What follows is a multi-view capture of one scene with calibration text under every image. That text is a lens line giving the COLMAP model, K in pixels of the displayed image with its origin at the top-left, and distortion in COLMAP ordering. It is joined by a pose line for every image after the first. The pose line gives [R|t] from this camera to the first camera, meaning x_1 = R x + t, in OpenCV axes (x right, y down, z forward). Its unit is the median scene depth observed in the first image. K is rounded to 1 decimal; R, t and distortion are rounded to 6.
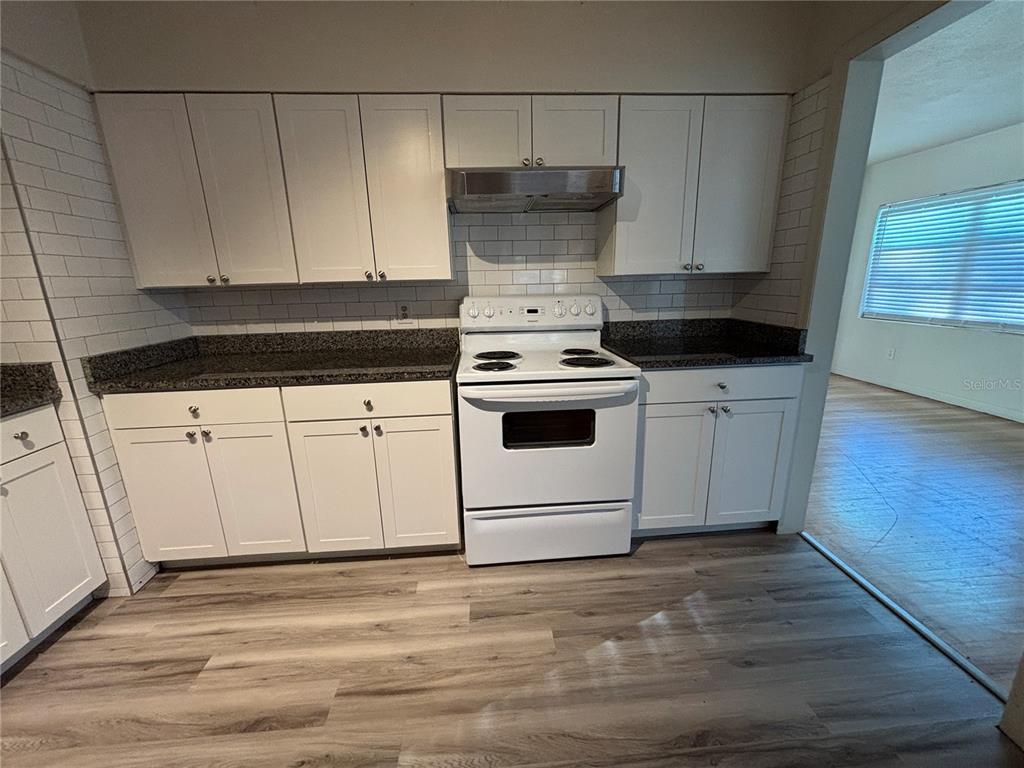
lens RADIAL K [[415.7, 0, 513.8], [0, 415.7, 382.3], [0, 0, 1]] dist [-0.001074, -0.000537]
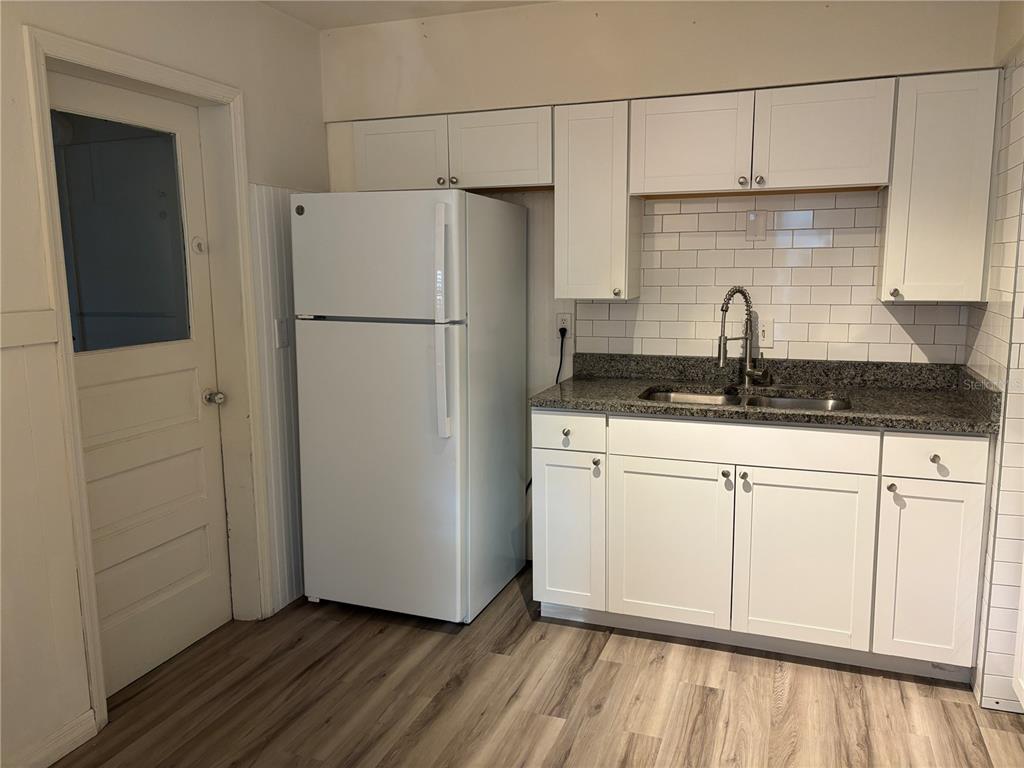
lens RADIAL K [[775.7, 0, 511.4], [0, 775.7, 376.8], [0, 0, 1]] dist [0.057605, -0.058145]
pose [[-0.422456, 0.158593, -0.892401, 0.611971], [-0.197851, 0.944695, 0.261548, -0.254570], [0.884526, 0.287055, -0.367714, 0.603761]]
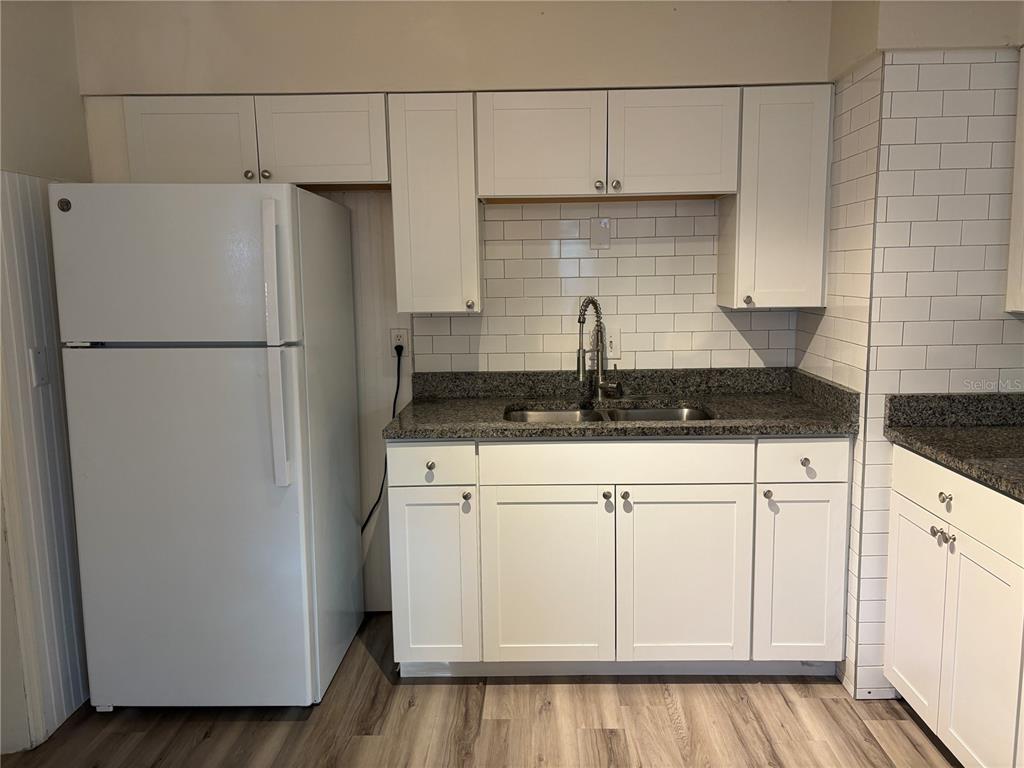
lens RADIAL K [[775.7, 0, 517.1], [0, 775.7, 379.3], [0, 0, 1]] dist [0.057605, -0.058145]
pose [[-0.099057, 0.162119, -0.981787, 0.484609], [-0.219863, 0.958689, 0.180488, -0.184040], [0.970489, 0.233737, -0.059321, 0.338452]]
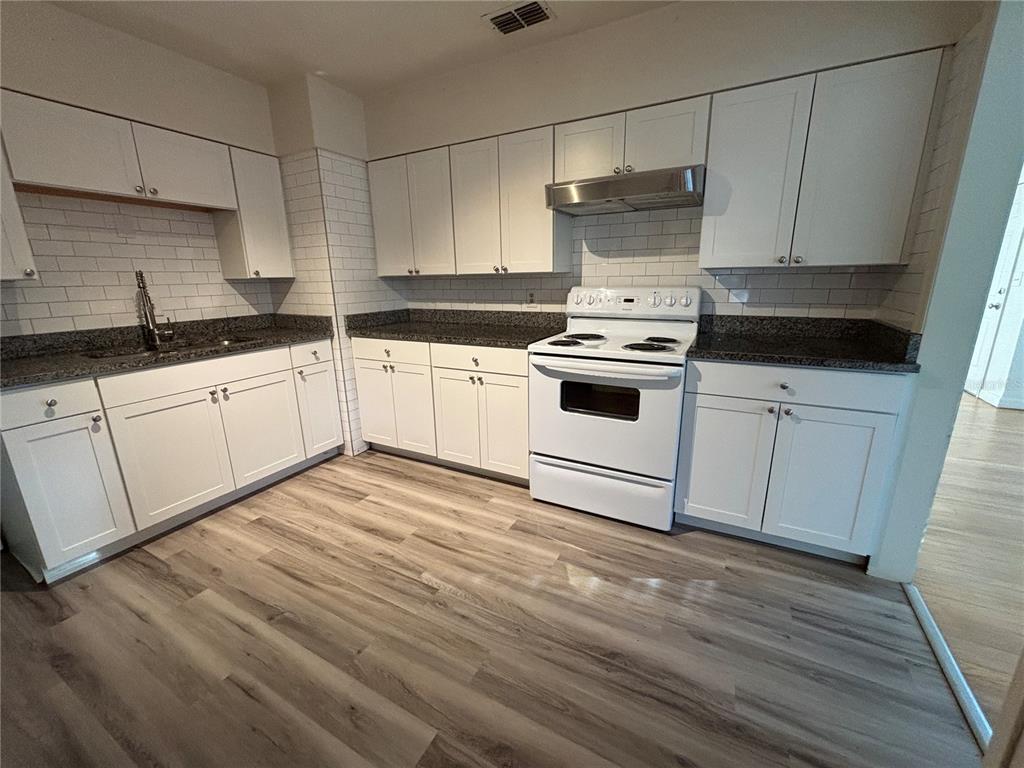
lens RADIAL K [[415.7, 0, 514.4], [0, 415.7, 381.5], [0, 0, 1]] dist [-0.001074, -0.000537]
pose [[0.845475, 0.139301, -0.515526, 0.485608], [-0.130239, 0.990015, 0.053919, 0.028573], [0.517889, 0.021554, 0.855176, -0.130836]]
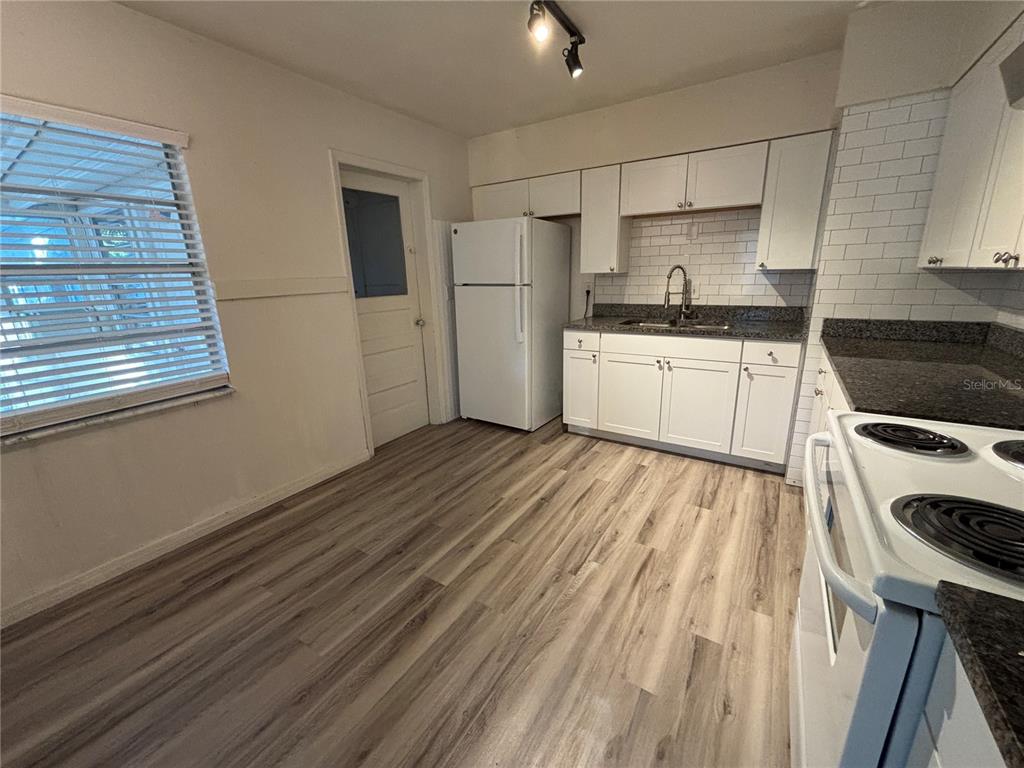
lens RADIAL K [[415.7, 0, 506.8], [0, 415.7, 382.0], [0, 0, 1]] dist [-0.001074, -0.000537]
pose [[-0.610187, 0.242367, -0.754274, 0.676182], [-0.147966, 0.900442, 0.409035, -0.252883], [0.778317, 0.361195, -0.513576, 0.863627]]
